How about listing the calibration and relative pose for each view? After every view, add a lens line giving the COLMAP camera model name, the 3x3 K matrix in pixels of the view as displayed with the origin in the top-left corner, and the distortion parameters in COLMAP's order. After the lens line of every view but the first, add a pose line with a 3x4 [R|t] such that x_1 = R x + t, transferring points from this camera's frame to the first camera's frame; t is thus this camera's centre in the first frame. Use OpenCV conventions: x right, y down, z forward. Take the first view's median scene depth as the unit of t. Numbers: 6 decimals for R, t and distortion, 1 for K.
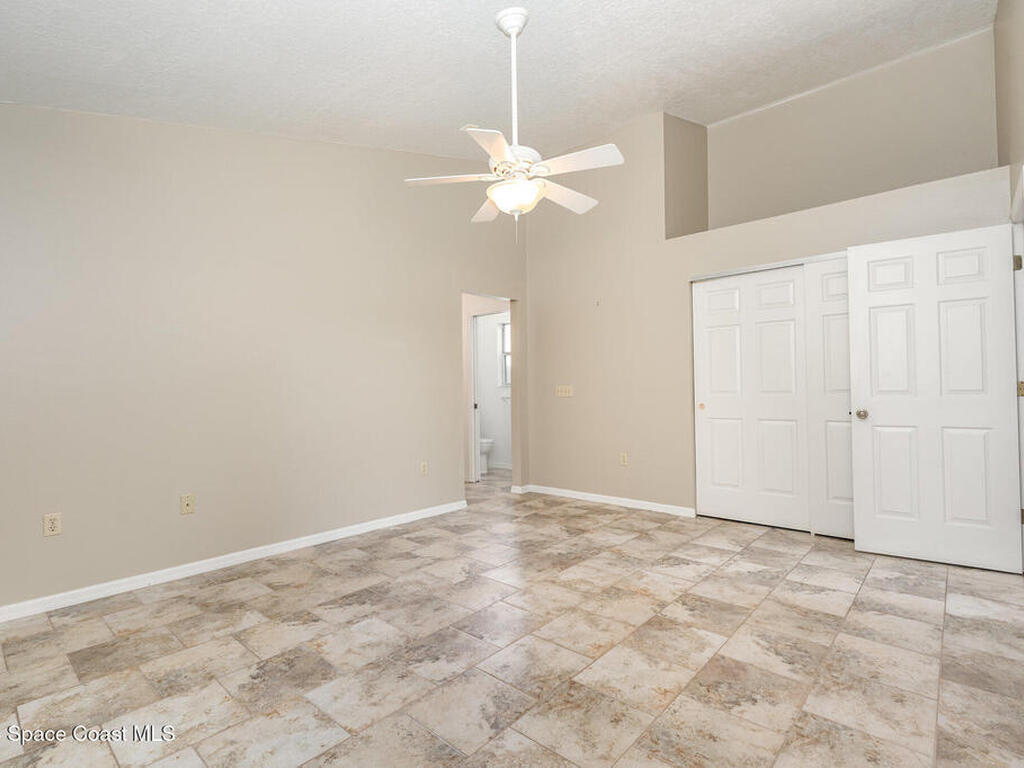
lens RADIAL K [[506.4, 0, 513.5], [0, 506.4, 377.8], [0, 0, 1]] dist [-0.000241, -0.000427]
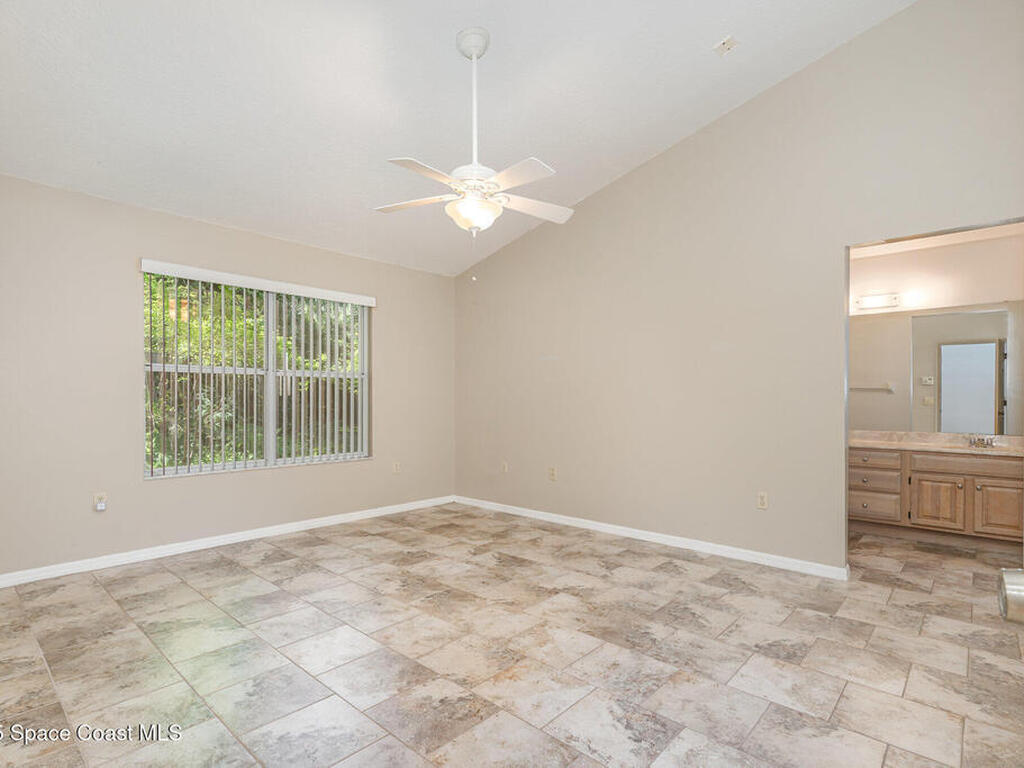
lens RADIAL K [[525.2, 0, 512.0], [0, 525.2, 384.0], [0, 0, 1]] dist [-0.002442, 0.000341]
pose [[-0.015919, -0.017478, -0.999721, 0.994218], [0.022448, 0.999589, -0.017833, 0.011321], [0.999621, -0.022725, -0.015520, 0.994964]]
